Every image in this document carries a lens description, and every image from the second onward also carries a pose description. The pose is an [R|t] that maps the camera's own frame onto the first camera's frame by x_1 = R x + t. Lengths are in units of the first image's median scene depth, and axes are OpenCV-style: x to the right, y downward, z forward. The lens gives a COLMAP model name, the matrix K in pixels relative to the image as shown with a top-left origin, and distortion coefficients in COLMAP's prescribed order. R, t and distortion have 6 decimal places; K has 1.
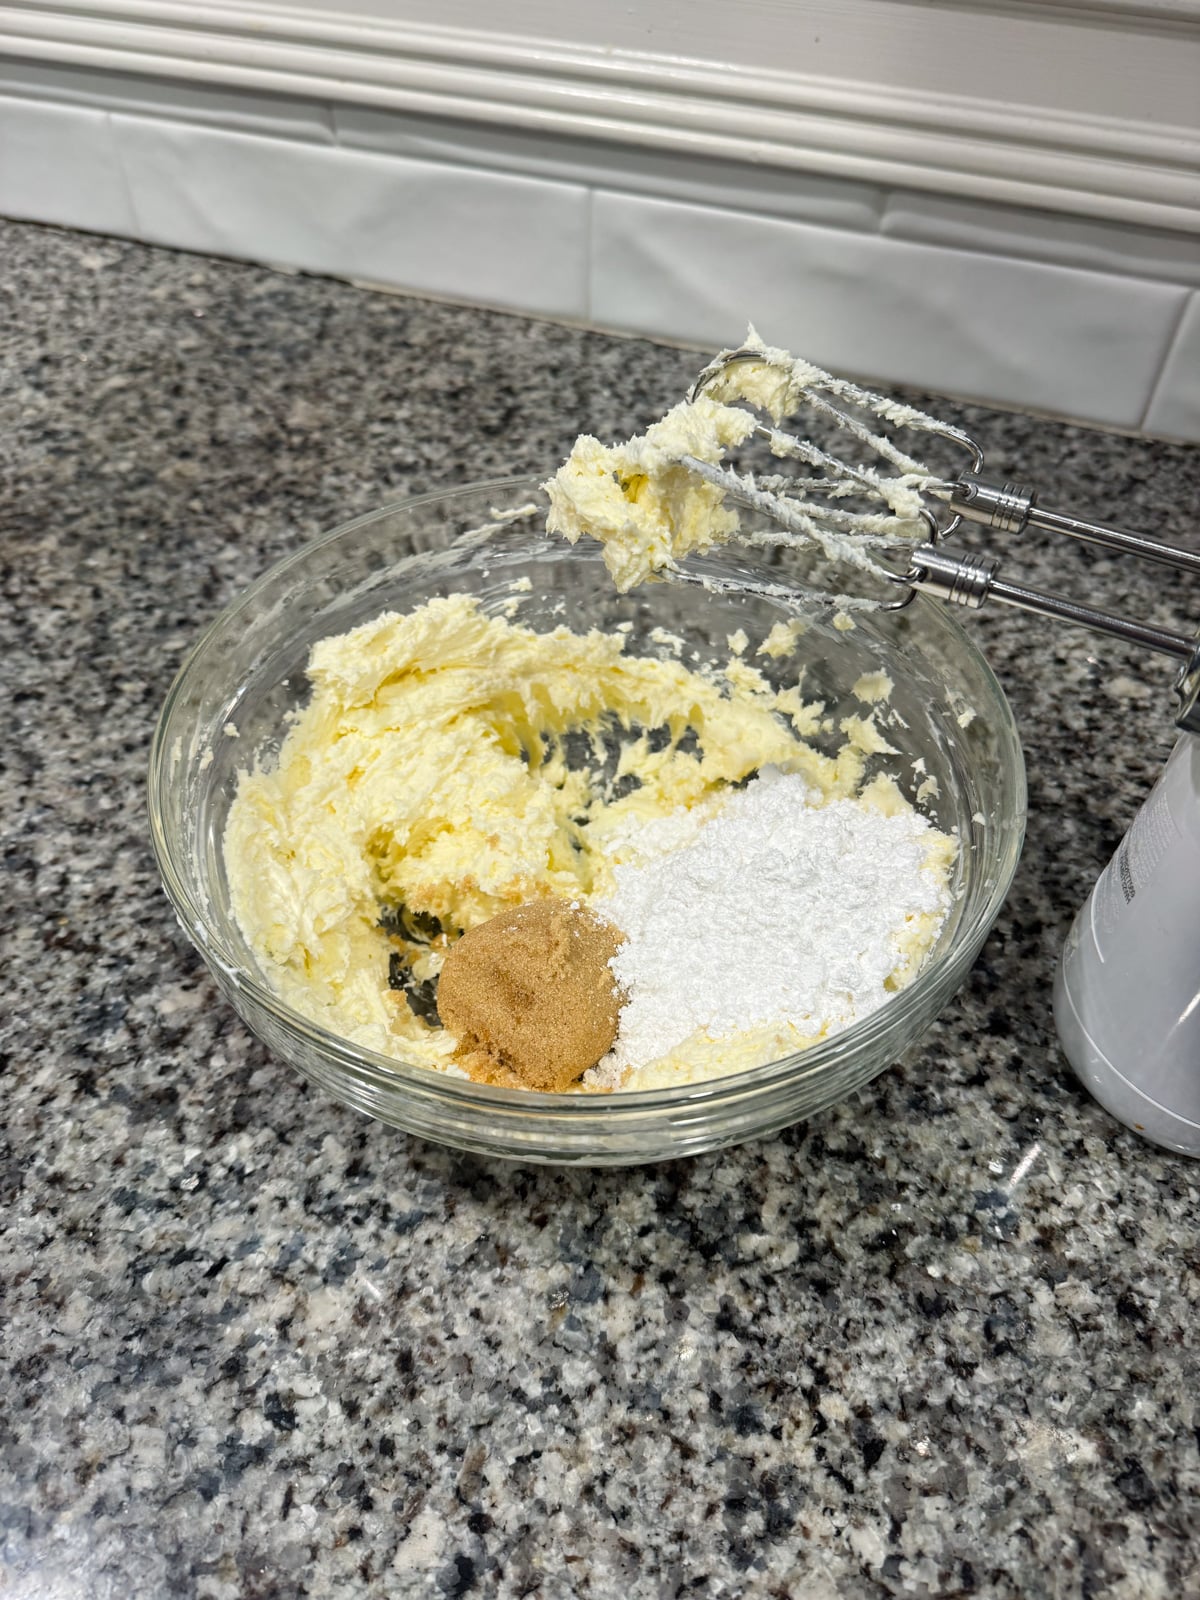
lens RADIAL K [[1229.3, 0, 603.7], [0, 1229.3, 801.6], [0, 0, 1]] dist [-0.021001, -0.003292]
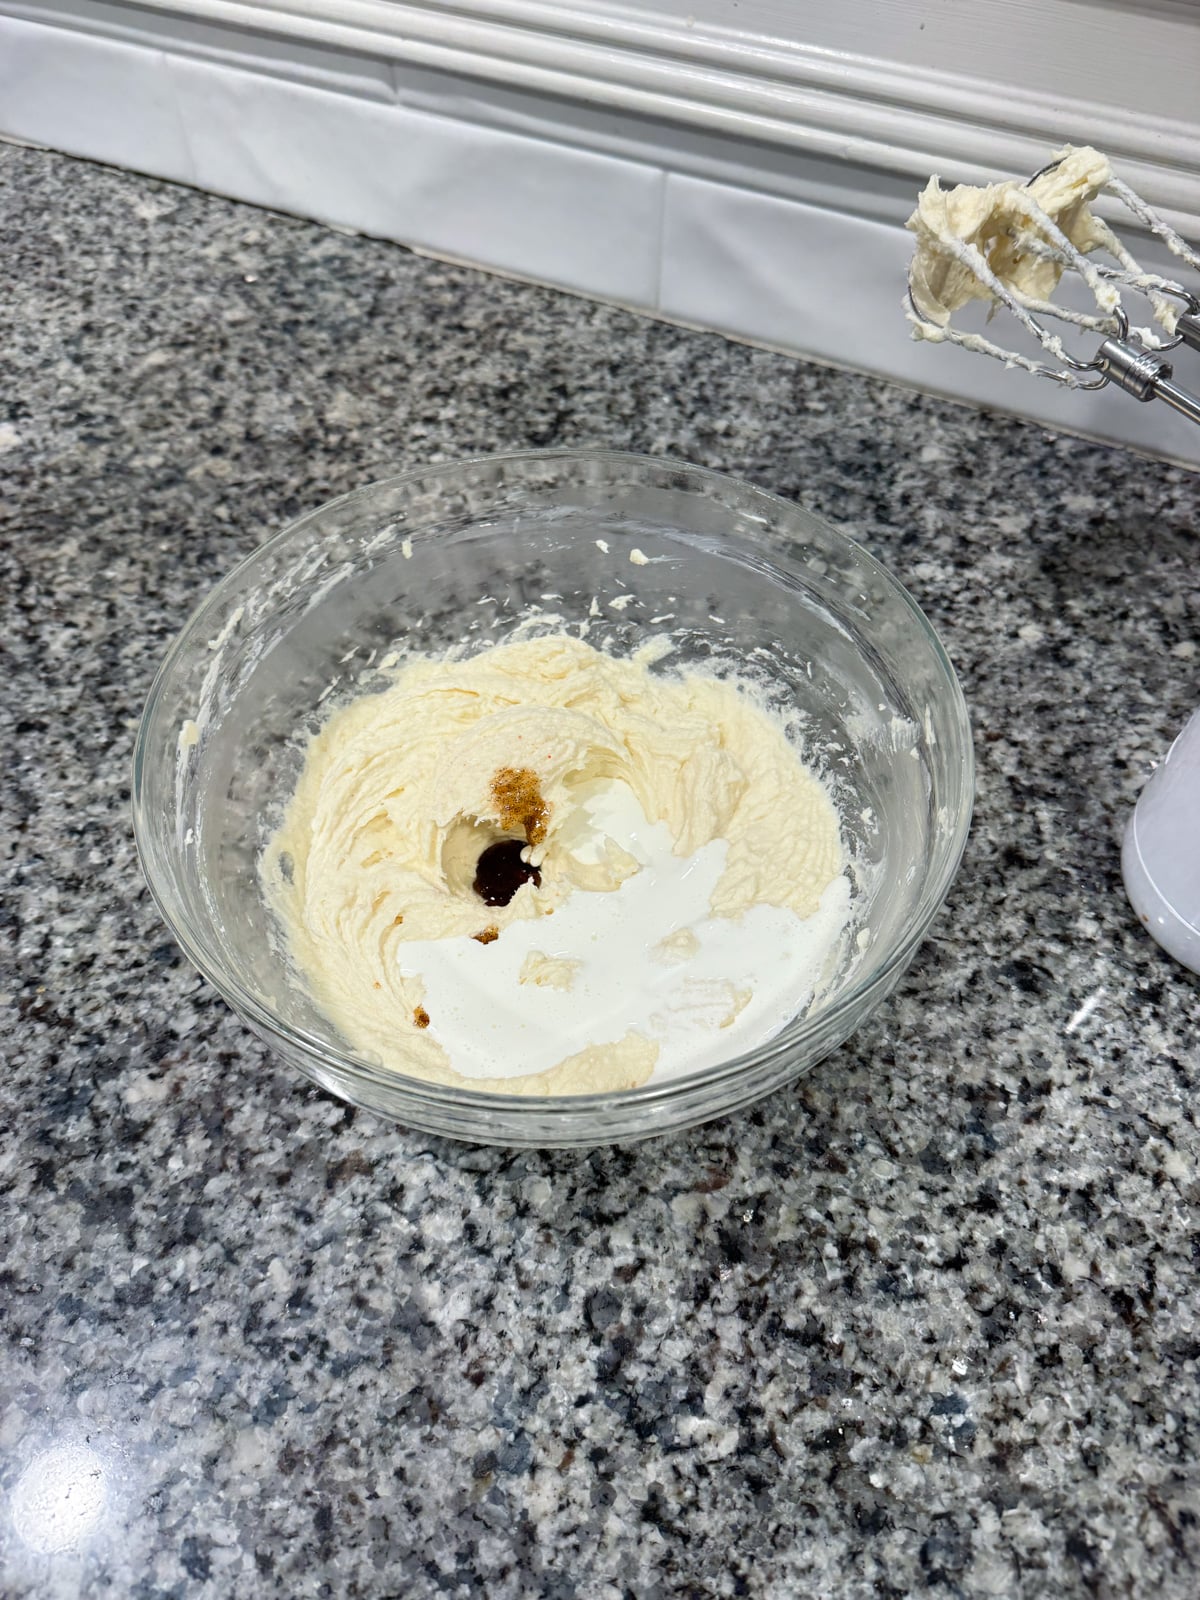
lens RADIAL K [[1229.3, 0, 594.5], [0, 1229.3, 803.8], [0, 0, 1]] dist [-0.021001, -0.003292]
pose [[0.993962, 0.079730, -0.075377, 0.074026], [-0.072093, 0.992461, 0.099113, -0.202970], [0.082711, -0.093080, 0.992217, 0.077968]]
